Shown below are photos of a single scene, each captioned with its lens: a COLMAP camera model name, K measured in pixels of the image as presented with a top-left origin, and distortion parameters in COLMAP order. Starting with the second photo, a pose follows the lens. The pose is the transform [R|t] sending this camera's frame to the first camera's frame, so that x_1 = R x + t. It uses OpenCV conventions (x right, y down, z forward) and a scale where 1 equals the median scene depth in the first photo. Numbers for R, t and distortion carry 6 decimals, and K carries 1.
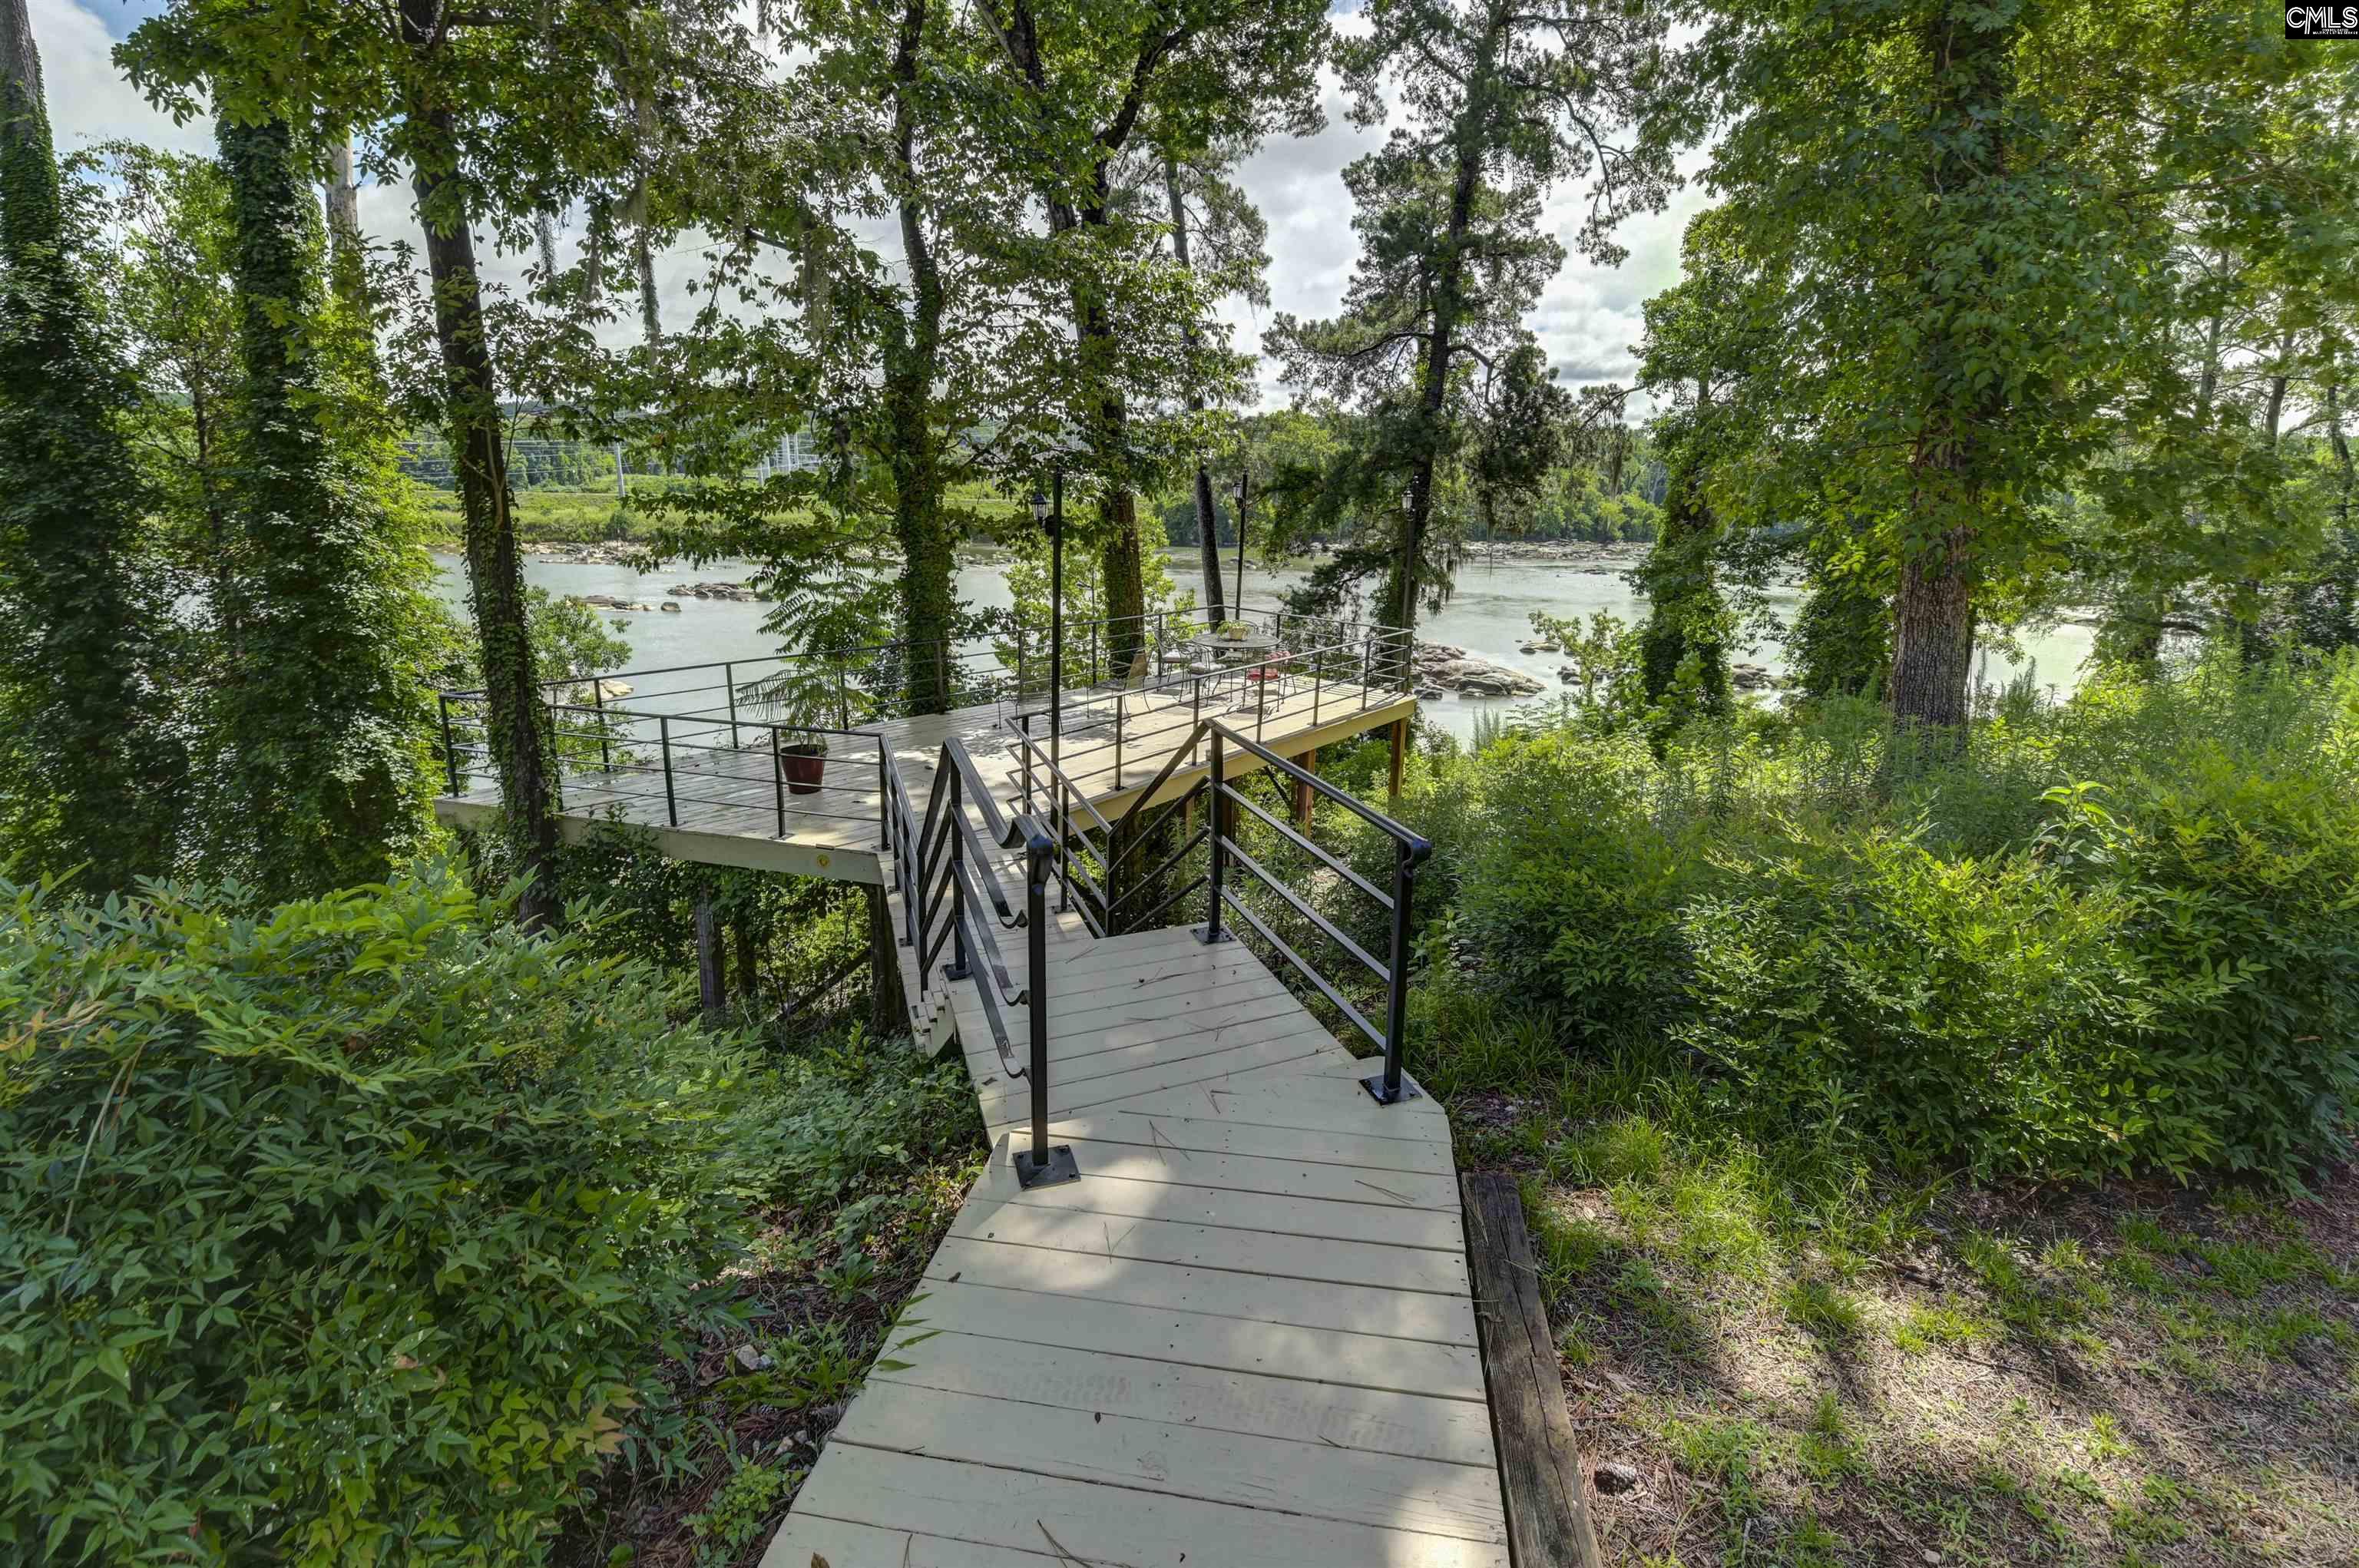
lens RADIAL K [[1023.9, 0, 1194.4], [0, 1023.9, 794.6], [0, 0, 1]] dist [-0.001471, -0.000327]
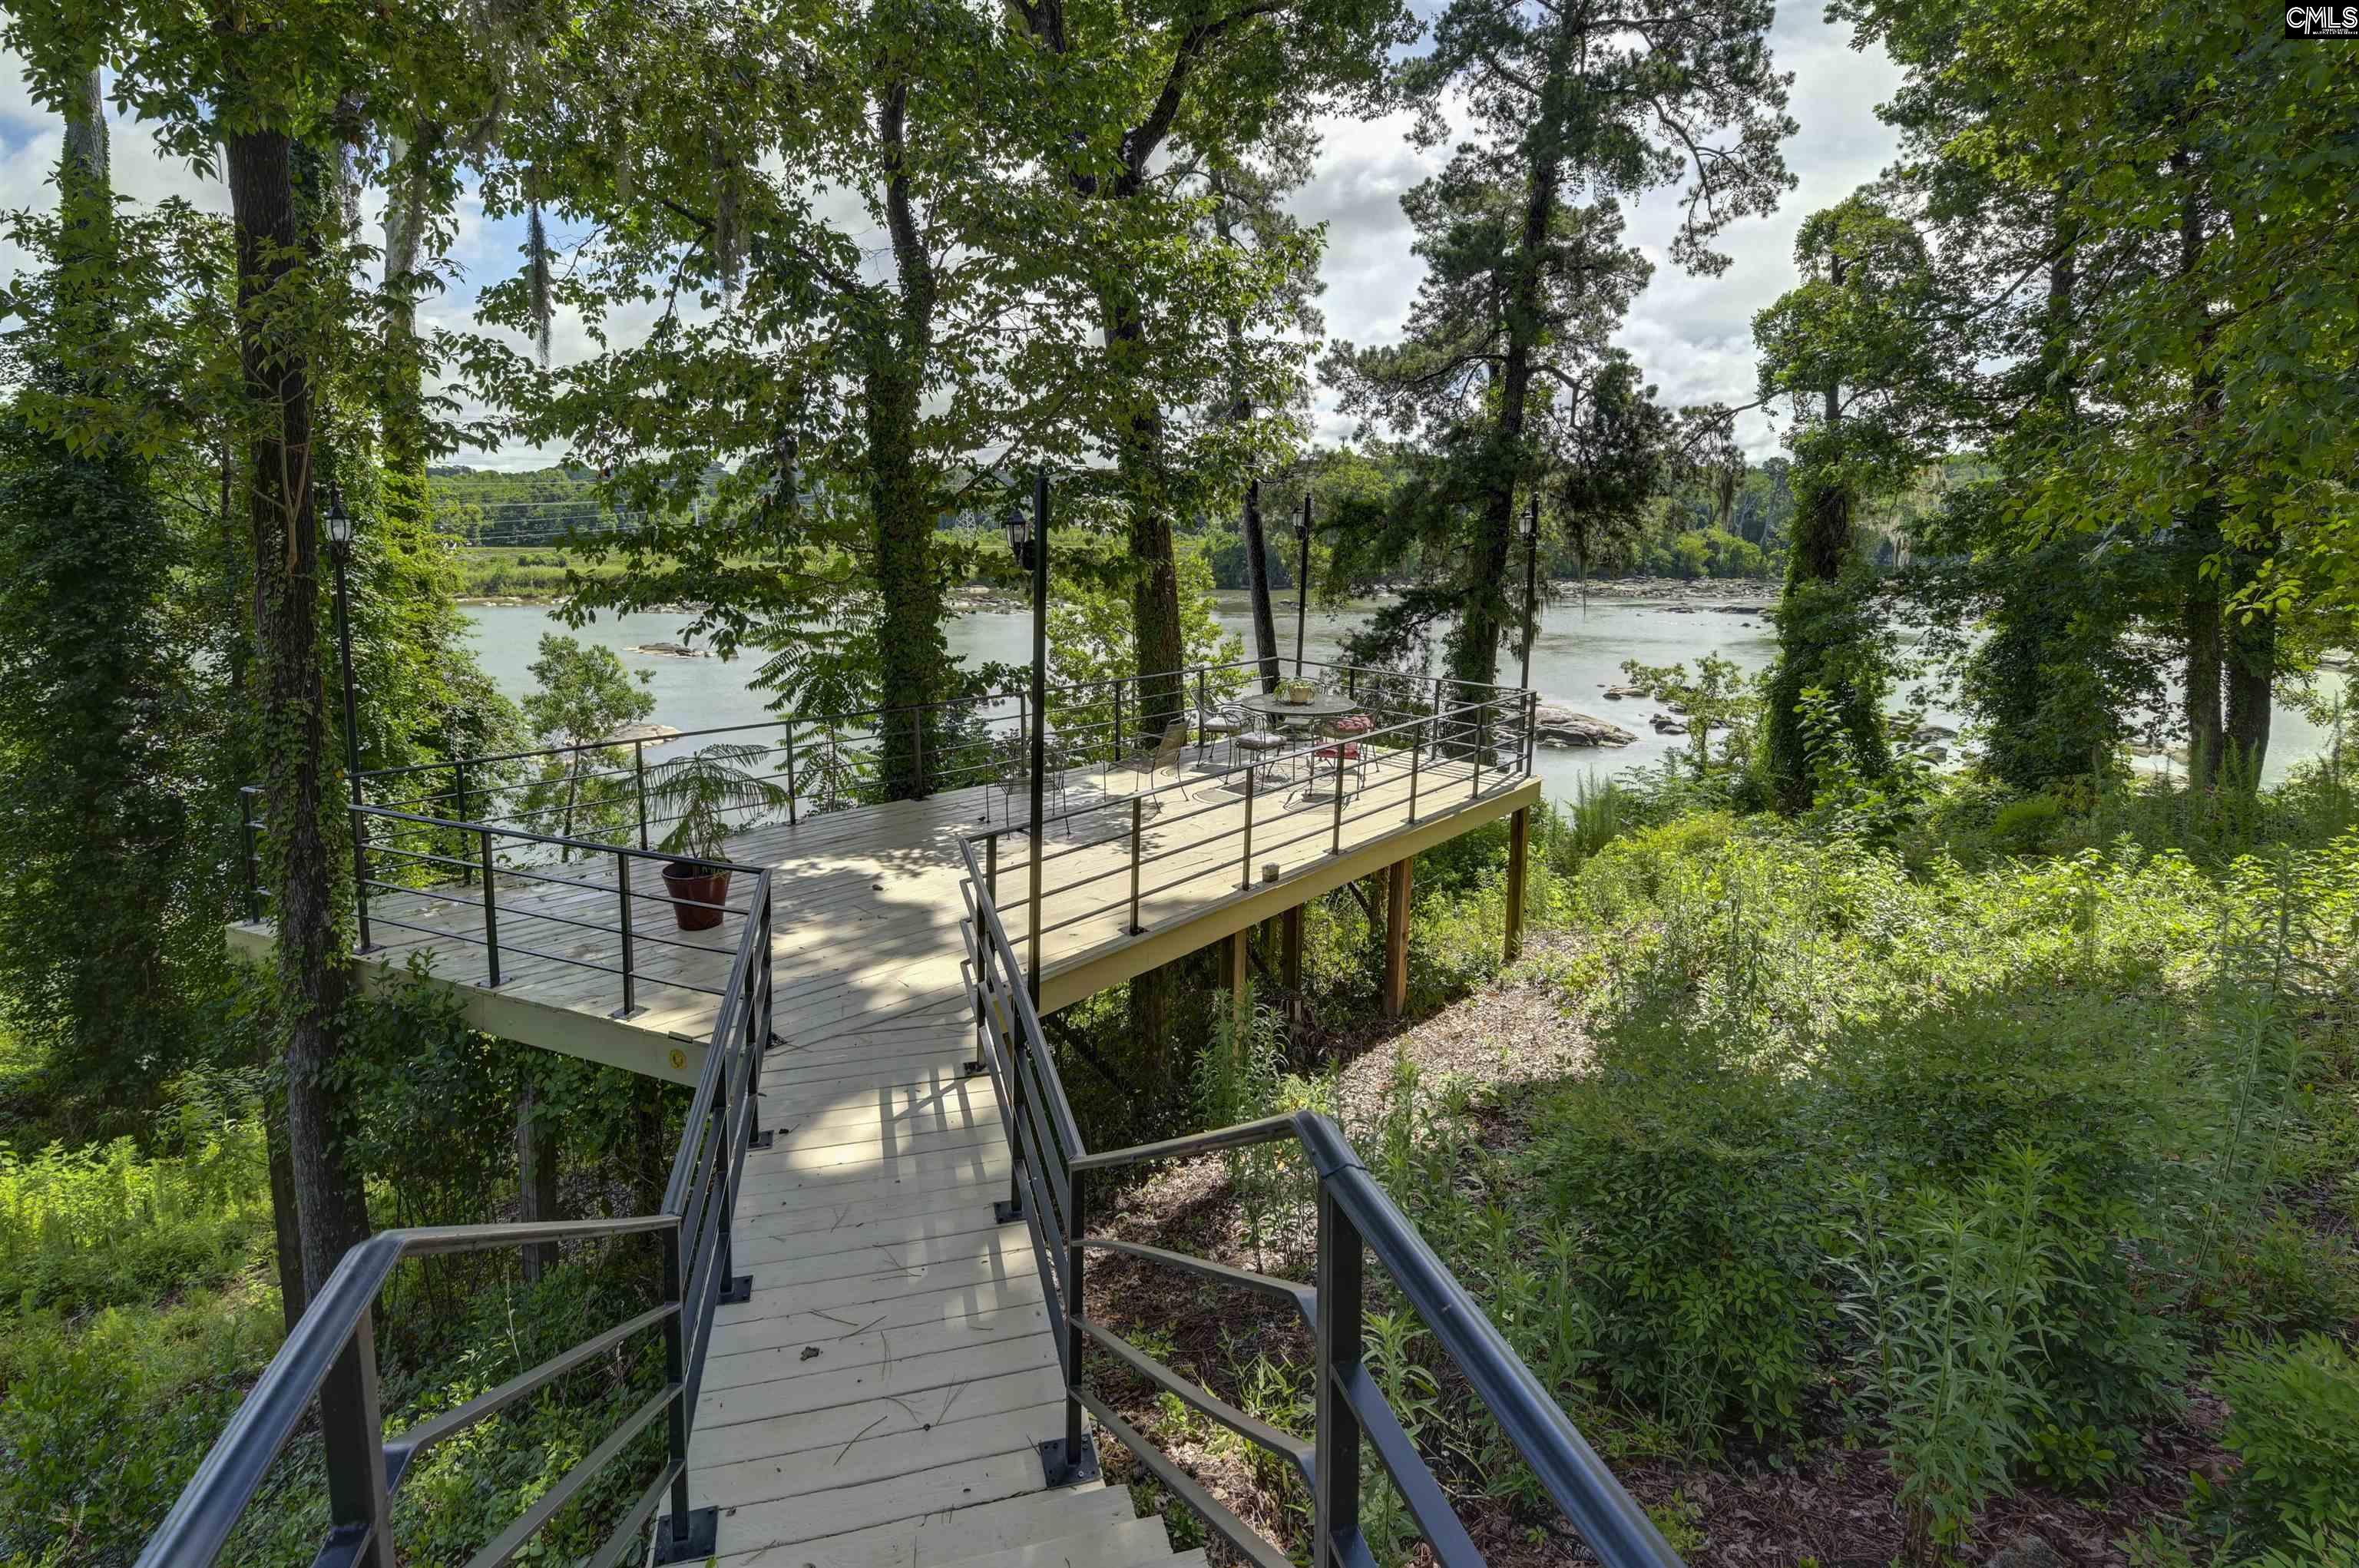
lens RADIAL K [[1038.9, 0, 1124.1], [0, 1038.9, 699.8], [0, 0, 1]] dist [-0.000561, -0.000084]
pose [[0.993559, -0.000706, -0.113314, -0.000791], [-0.014285, 0.991223, -0.131426, -0.023055], [0.112413, 0.132198, 0.984828, 0.100526]]
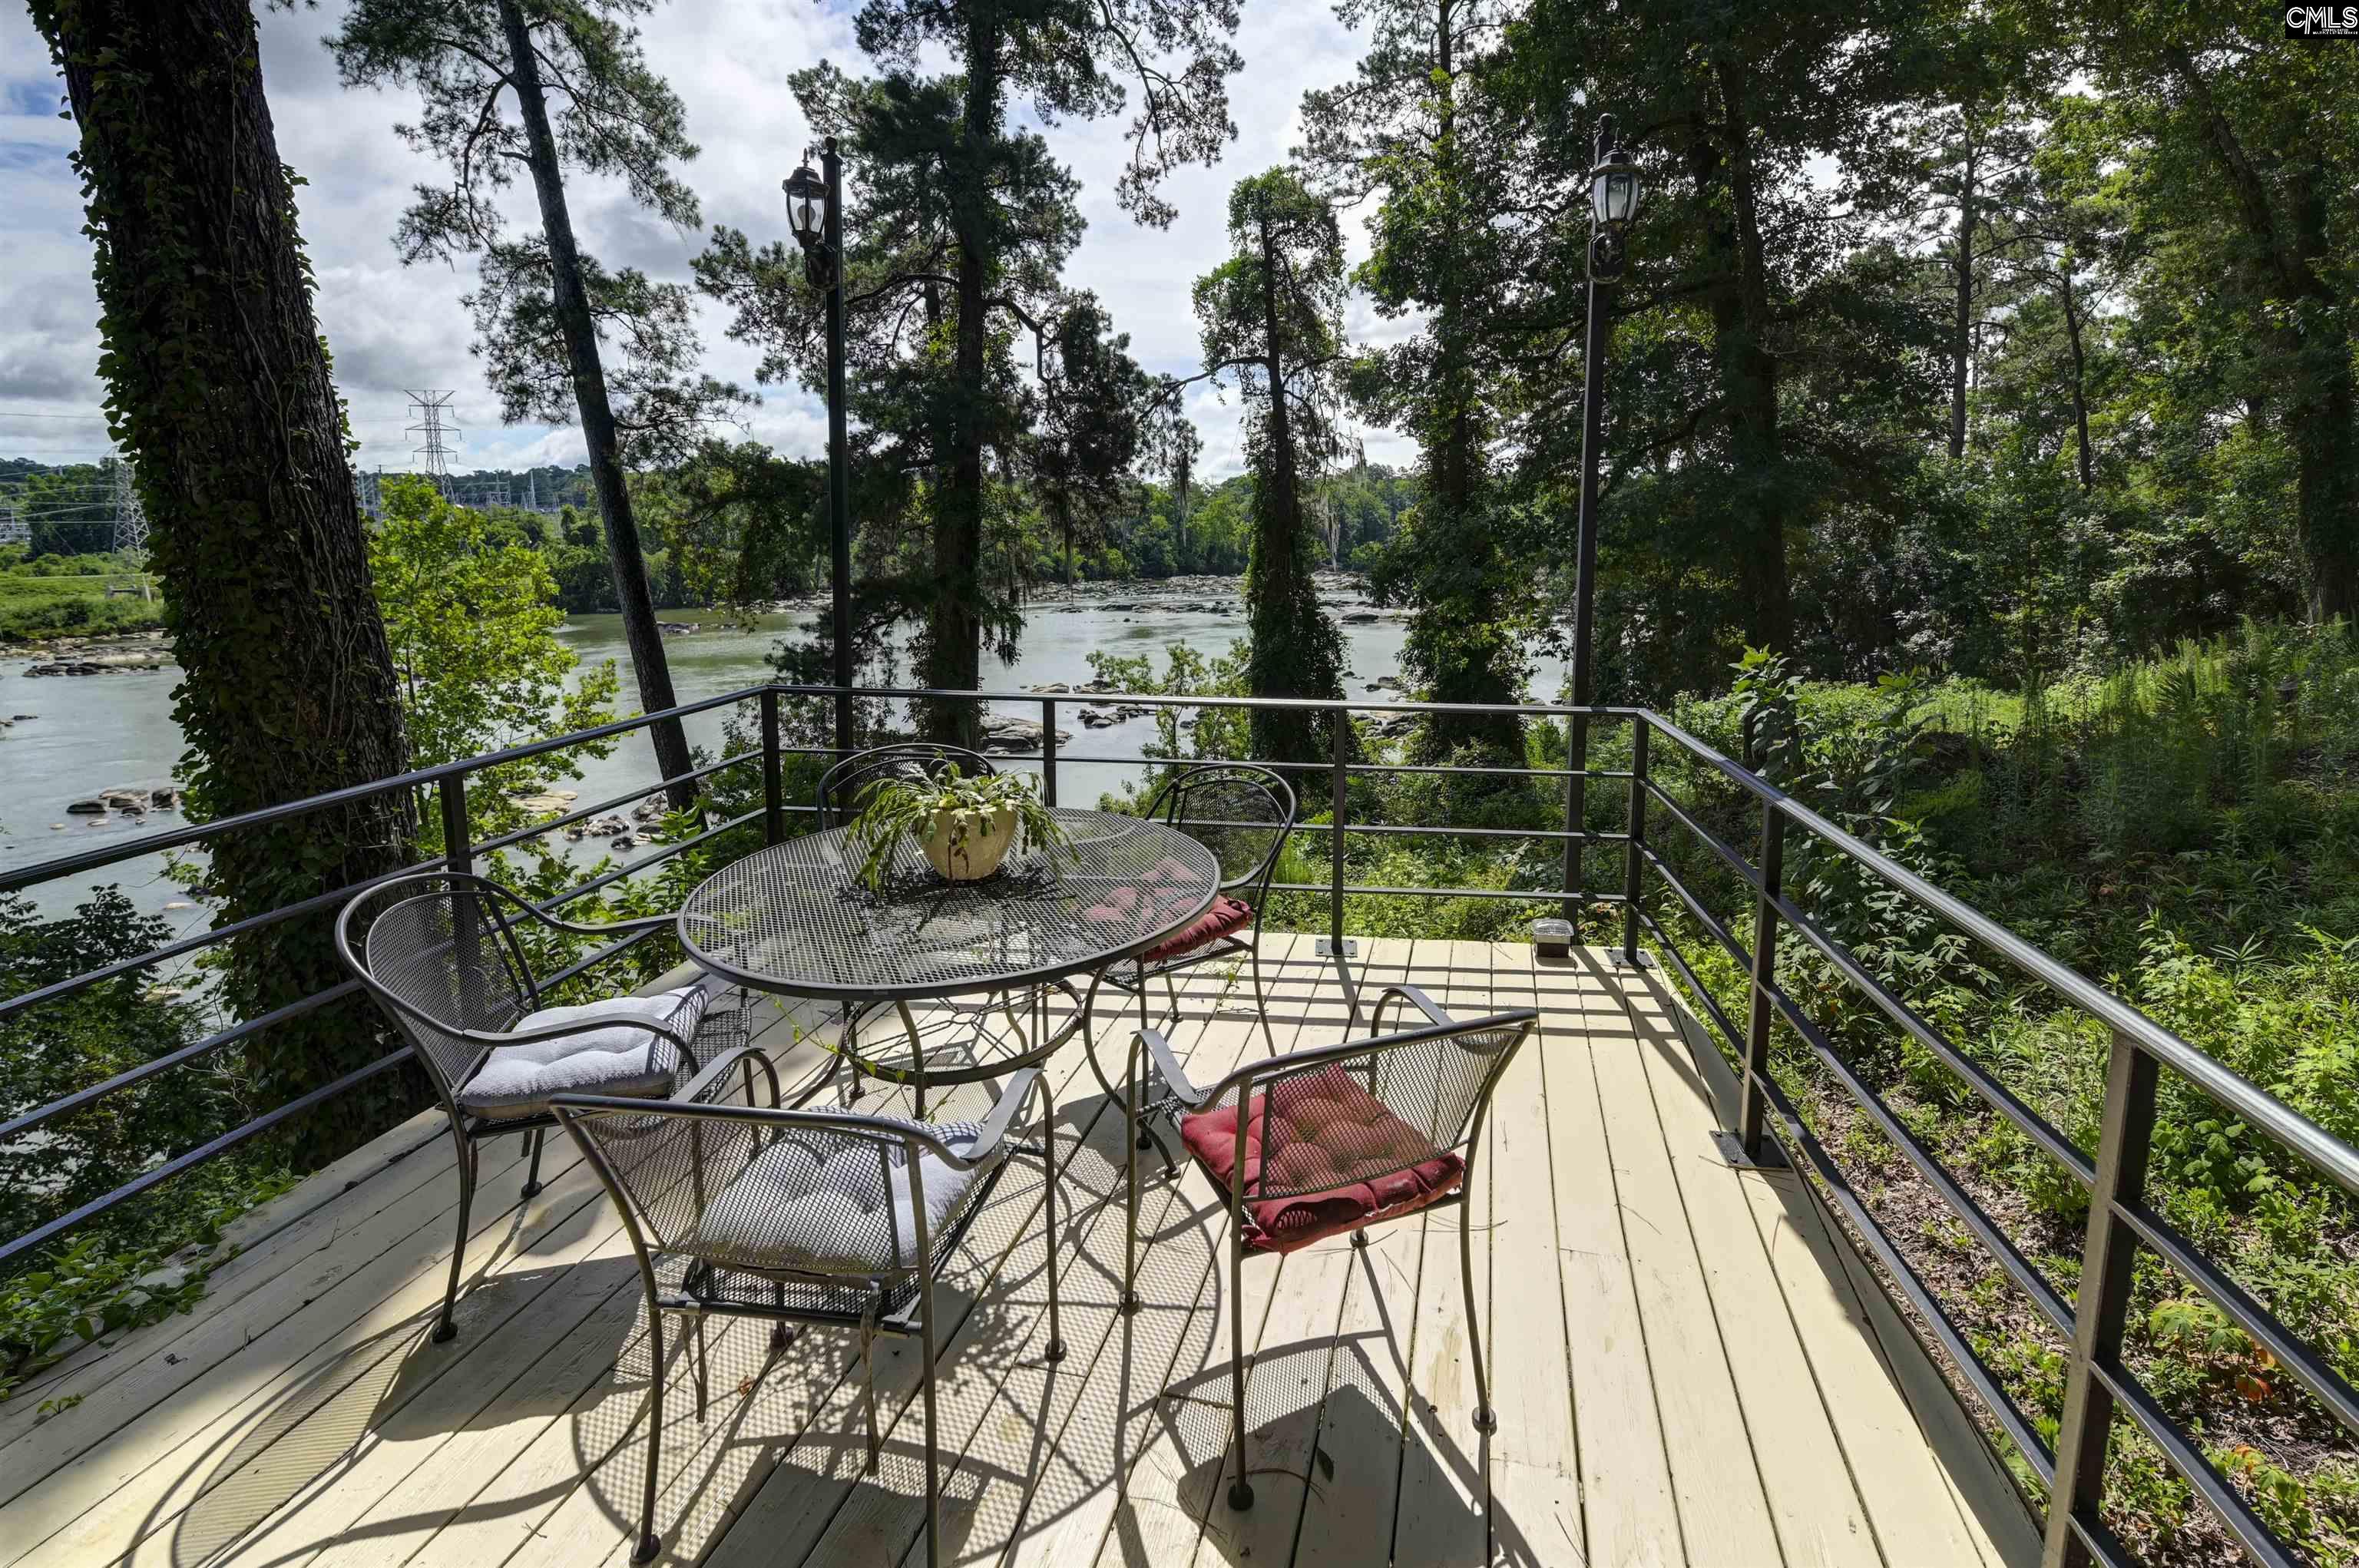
lens RADIAL K [[981.4, 0, 1184.8], [0, 981.4, 676.4], [0, 0, 1]] dist [-0.022769, -0.000144]
pose [[0.860388, -0.094489, 0.500804, 0.002012], [0.173436, 0.978296, -0.113386, -0.078180], [-0.479221, 0.184413, 0.858102, 0.404282]]
